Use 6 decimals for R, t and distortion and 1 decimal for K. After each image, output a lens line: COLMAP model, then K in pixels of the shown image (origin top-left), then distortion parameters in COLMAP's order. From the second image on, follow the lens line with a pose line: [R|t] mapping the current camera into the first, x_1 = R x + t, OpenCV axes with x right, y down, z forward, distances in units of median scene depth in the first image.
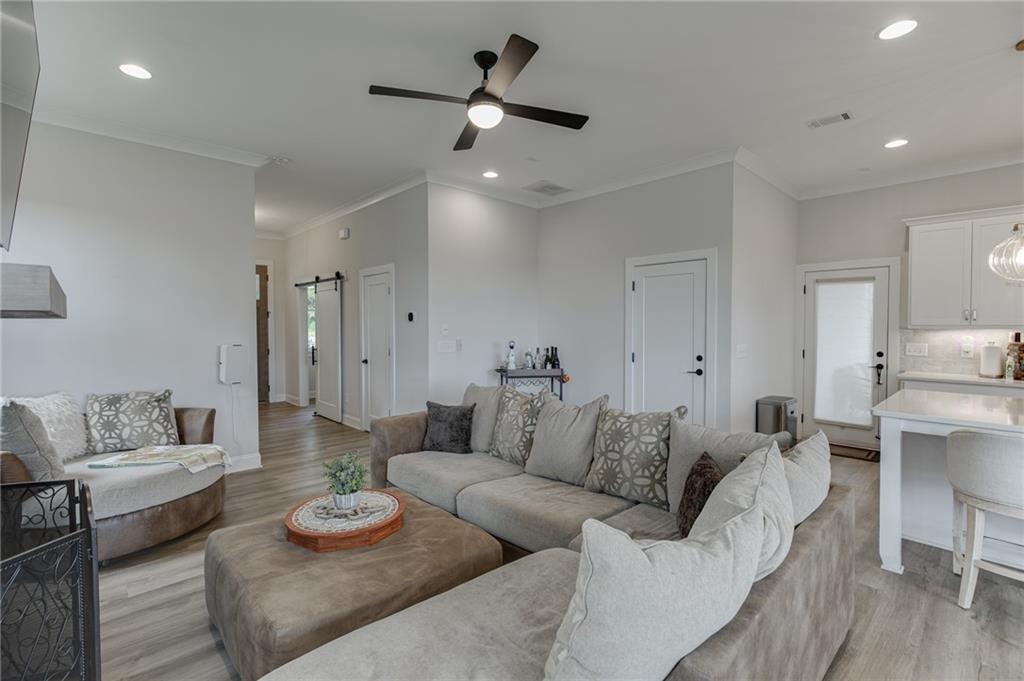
lens RADIAL K [[454.6, 0, 518.9], [0, 454.6, 337.0], [0, 0, 1]] dist [0.001024, 0.000162]
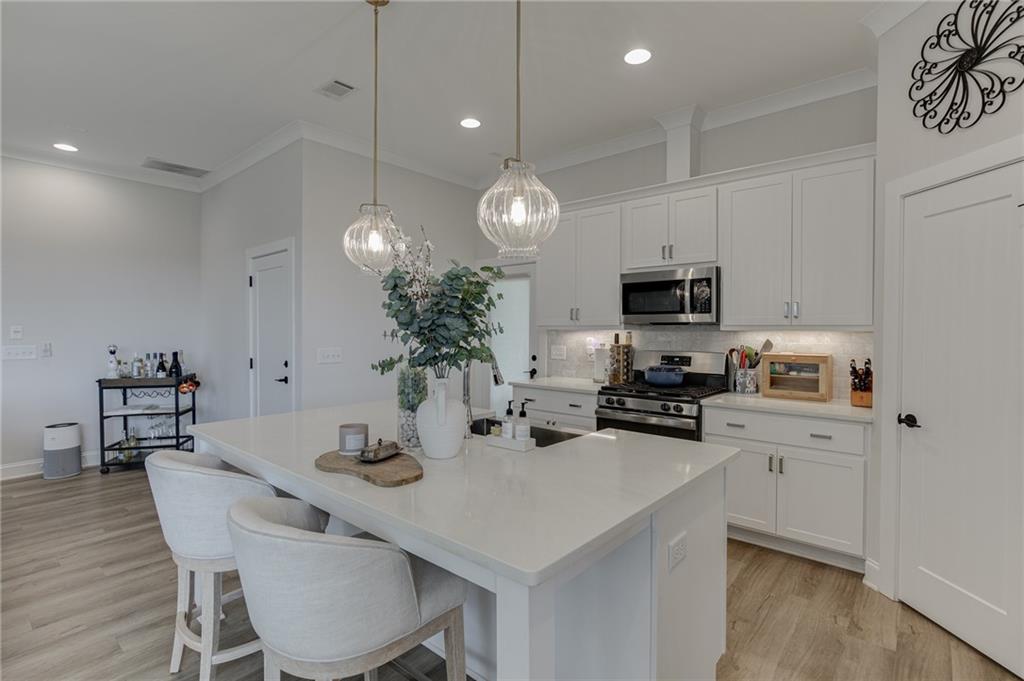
lens RADIAL K [[487.3, 0, 519.1], [0, 487.3, 334.5], [0, 0, 1]] dist [-0.001670, 0.001917]
pose [[0.995399, -0.002049, 0.095796, 0.670468], [0.003326, 0.999908, -0.013176, 0.003639], [-0.095760, 0.013434, 0.995314, 0.024381]]
